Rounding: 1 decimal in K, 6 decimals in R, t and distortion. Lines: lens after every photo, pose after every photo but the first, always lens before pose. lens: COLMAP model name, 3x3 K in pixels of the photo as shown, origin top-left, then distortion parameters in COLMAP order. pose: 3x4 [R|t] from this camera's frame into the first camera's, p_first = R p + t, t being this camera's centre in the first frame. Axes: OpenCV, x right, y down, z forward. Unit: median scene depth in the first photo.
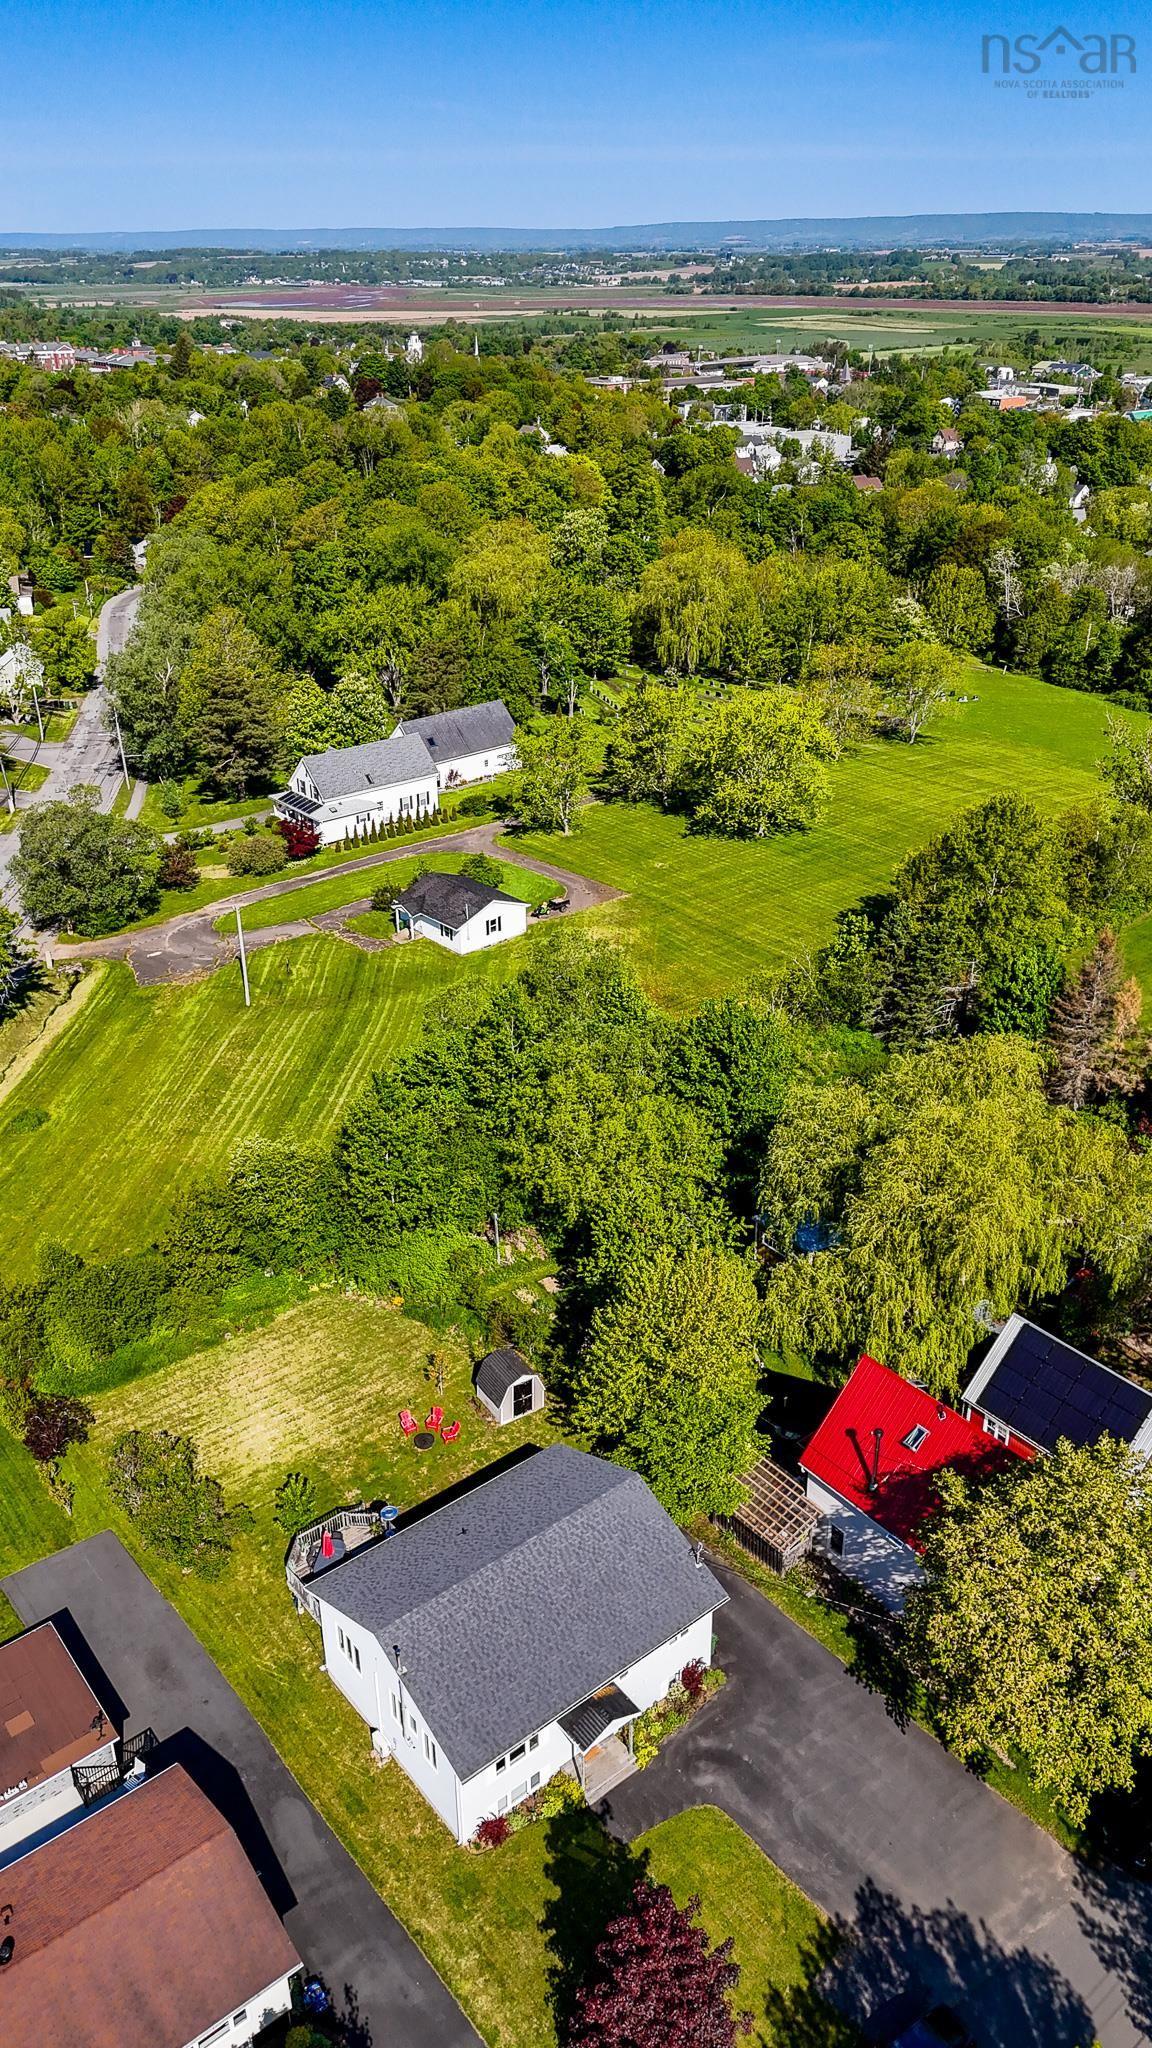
lens RADIAL K [[1487.1, 0, 583.5], [0, 1487.1, 1023.3], [0, 0, 1]] dist [0.055265, -0.058767]
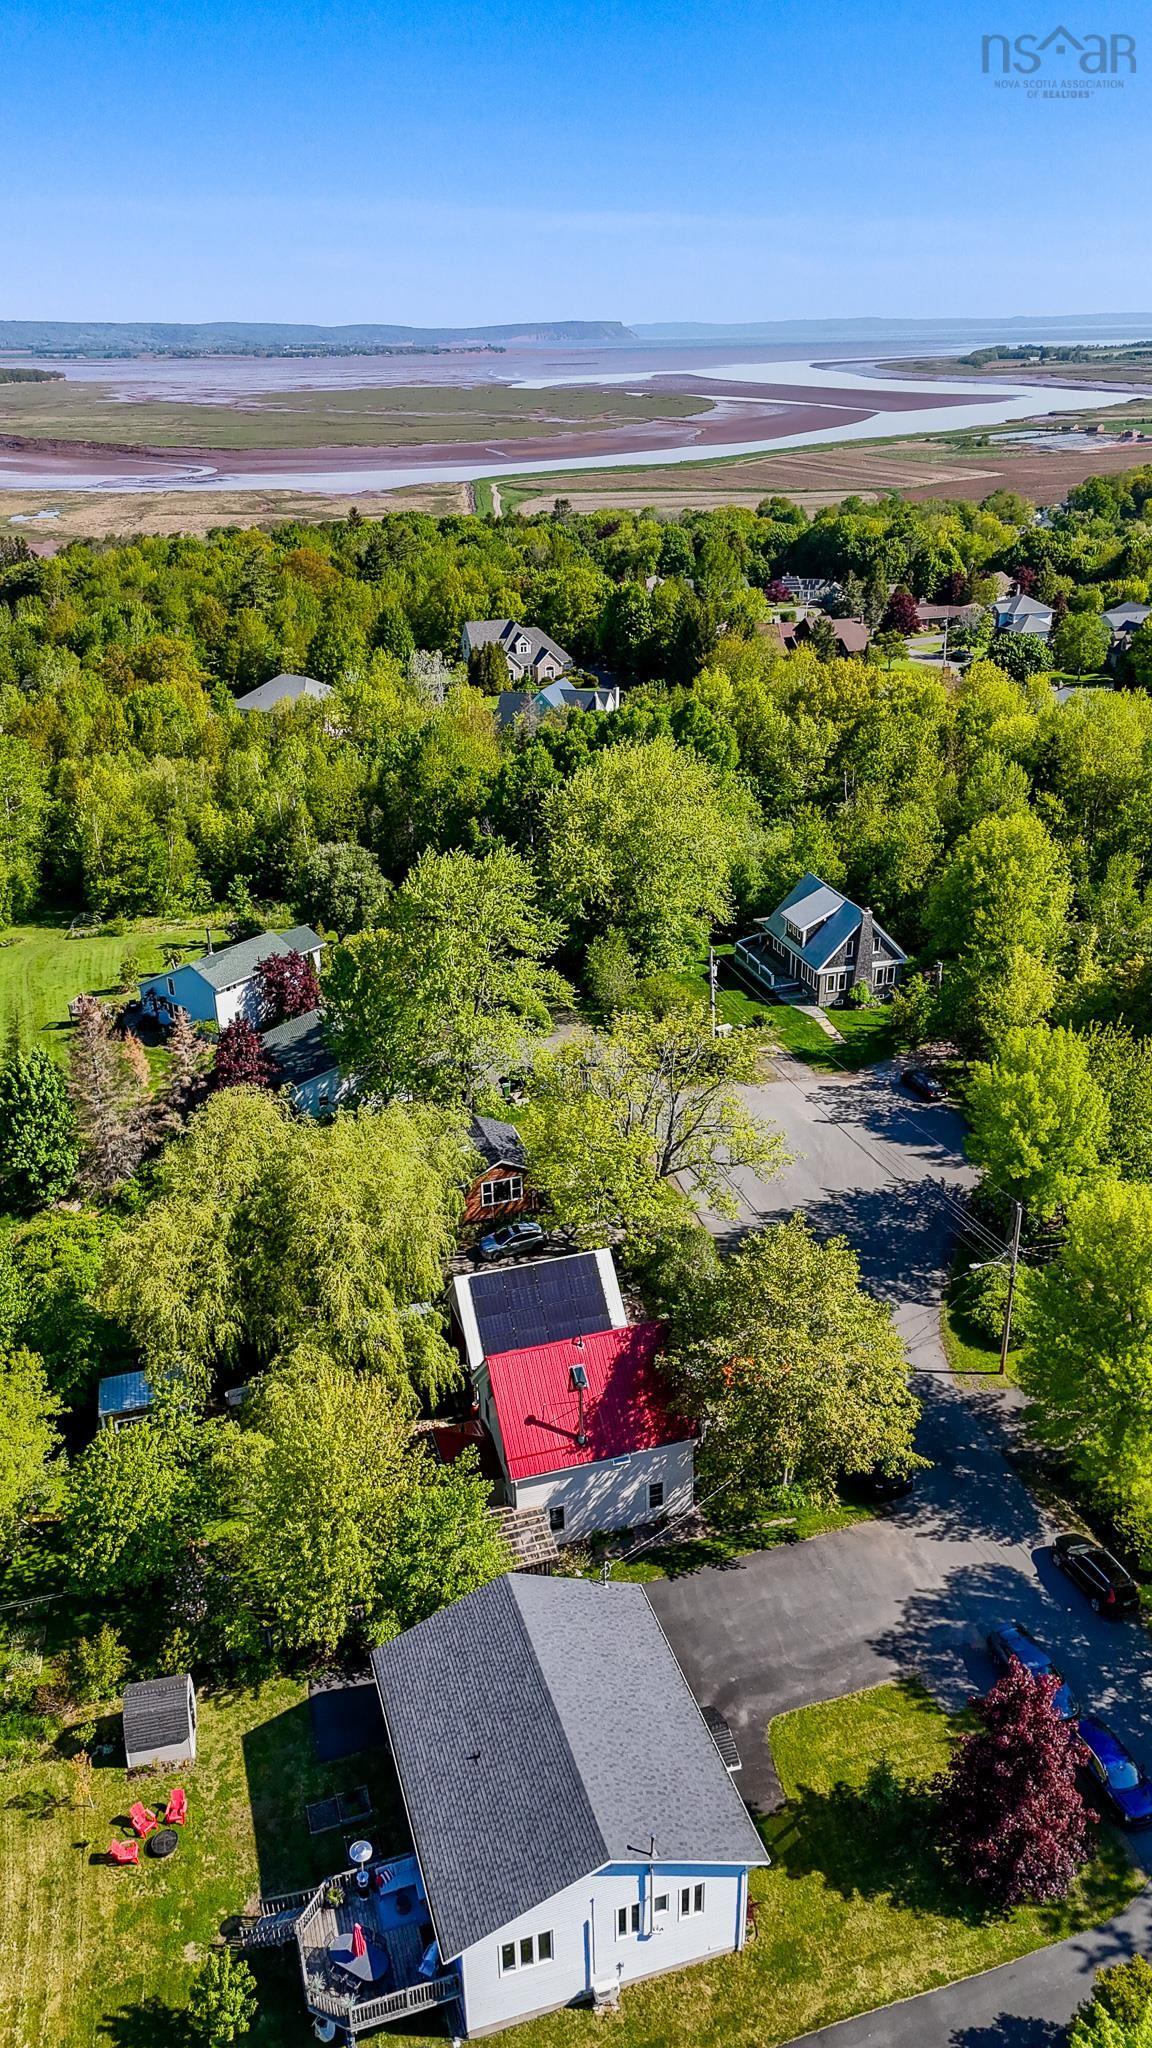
lens RADIAL K [[1487.1, 0, 593.5], [0, 1487.1, 1027.4], [0, 0, 1]] dist [0.055265, -0.058767]
pose [[0.361611, -0.385679, 0.848816, -0.526948], [0.434155, 0.875349, 0.212777, -0.151630], [-0.825074, 0.291575, 0.483981, 0.343461]]
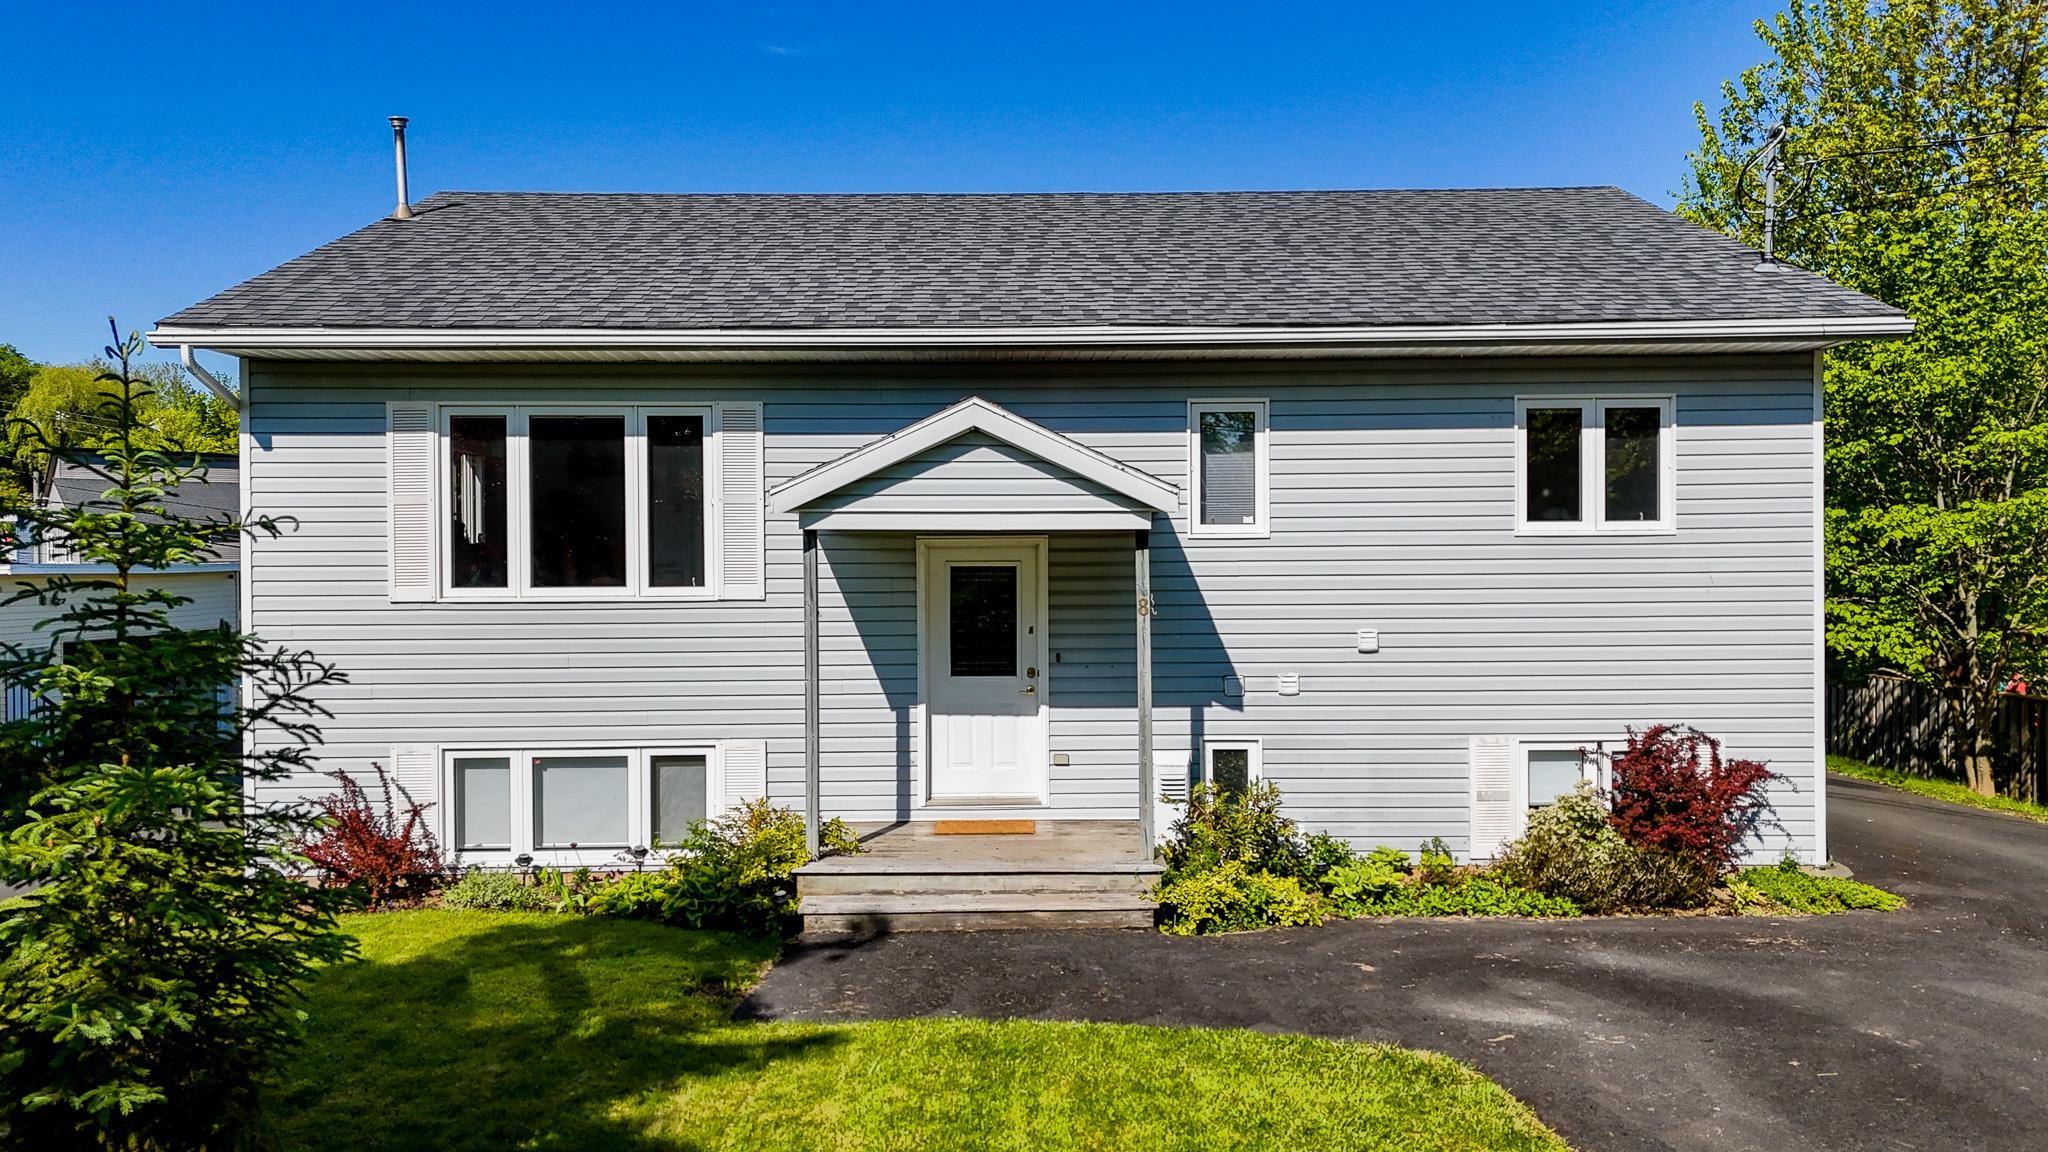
lens RADIAL K [[1487.1, 0, 1030.1], [0, 1487.1, 570.1], [0, 0, 1]] dist [0.055265, -0.058767]
pose [[0.789455, 0.007706, -0.613760, 0.104301], [-0.278911, 0.895234, -0.347512, 0.417557], [0.546781, 0.445529, 0.708896, 0.679703]]
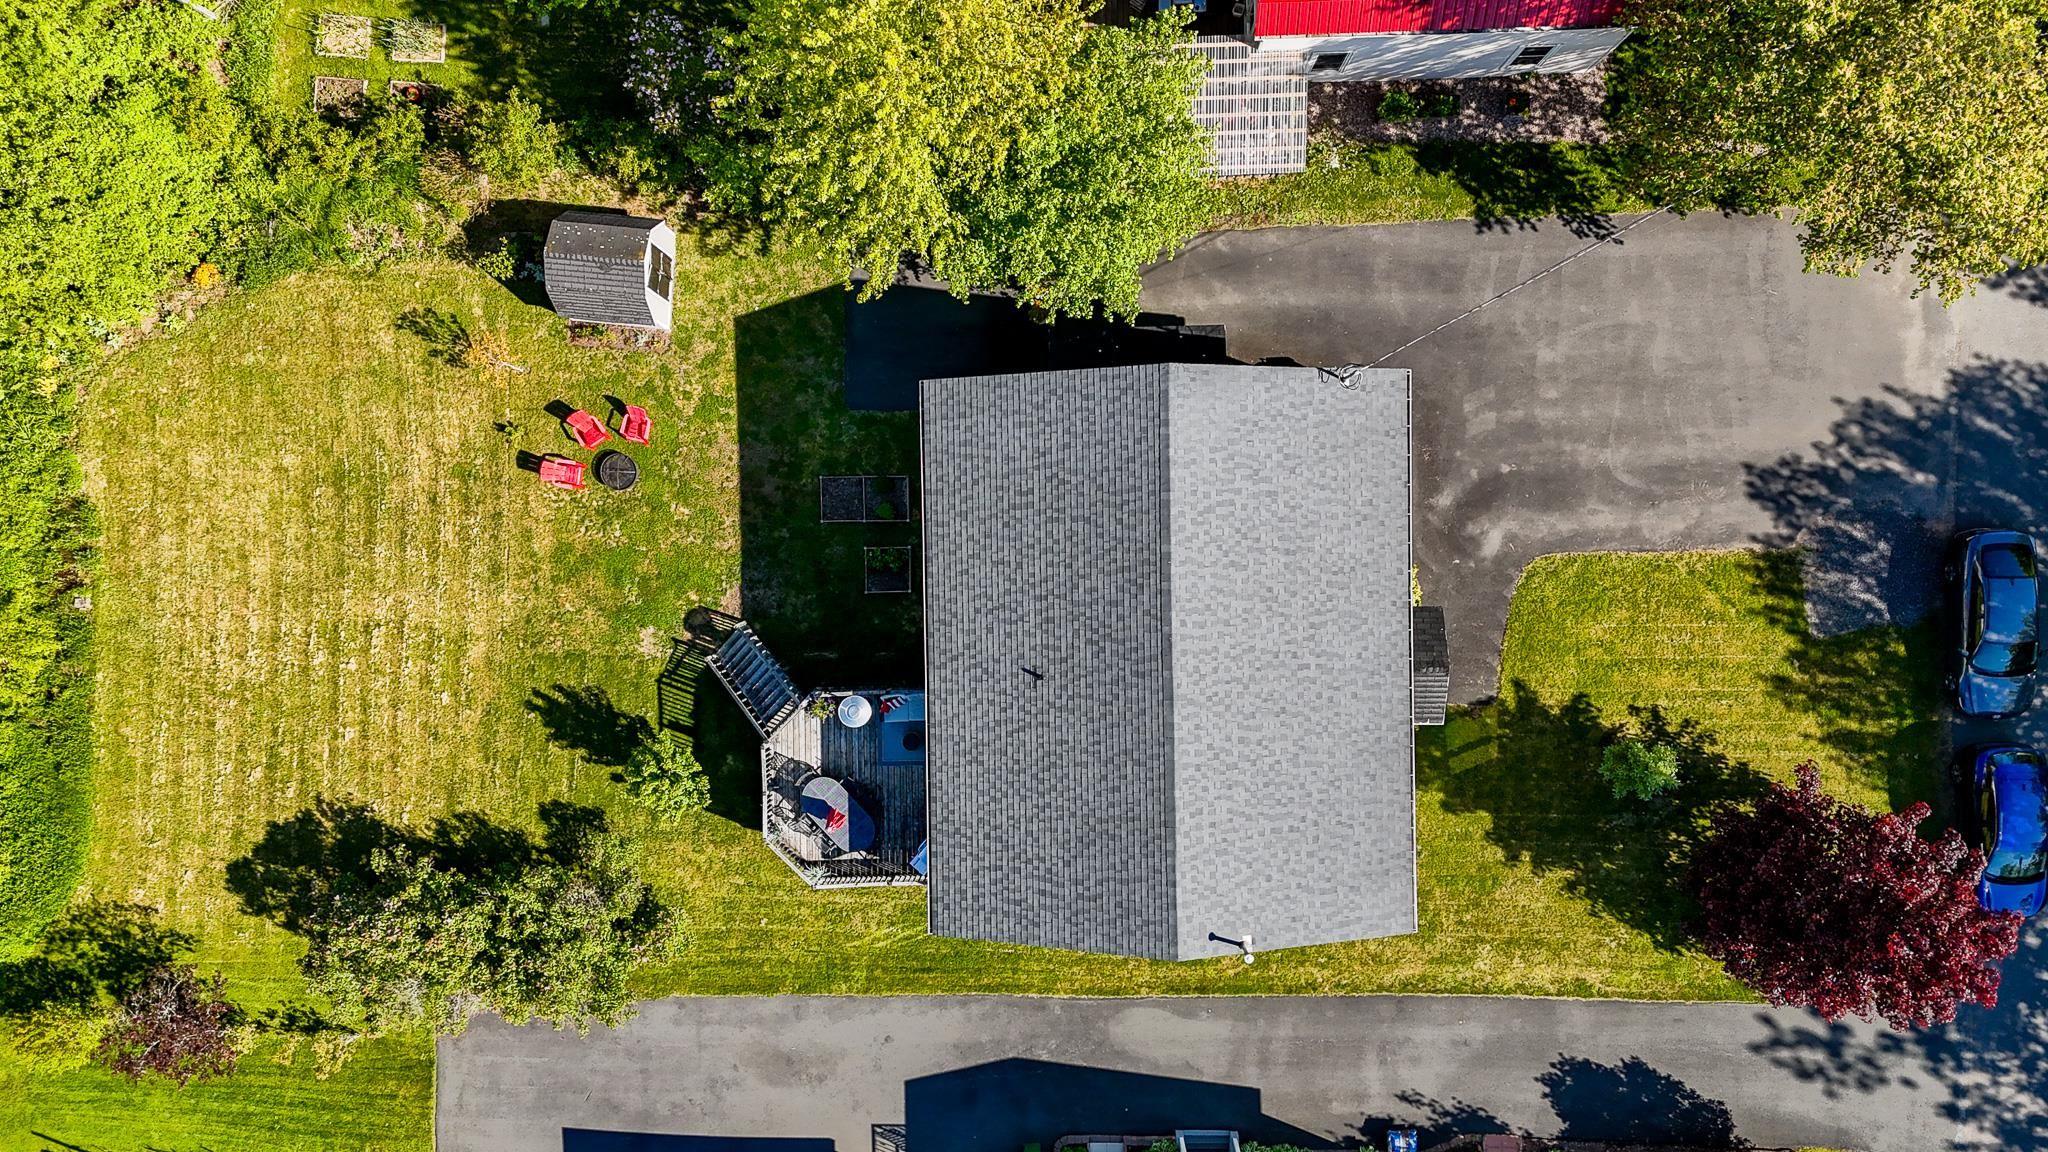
lens RADIAL K [[1487.1, 0, 1042.4], [0, 1487.1, 574.4], [0, 0, 1]] dist [0.055265, -0.058767]
pose [[0.619804, -0.784474, -0.021037, -0.031726], [0.369756, 0.268285, 0.889552, -0.127517], [-0.692187, -0.559127, 0.456348, 0.652382]]
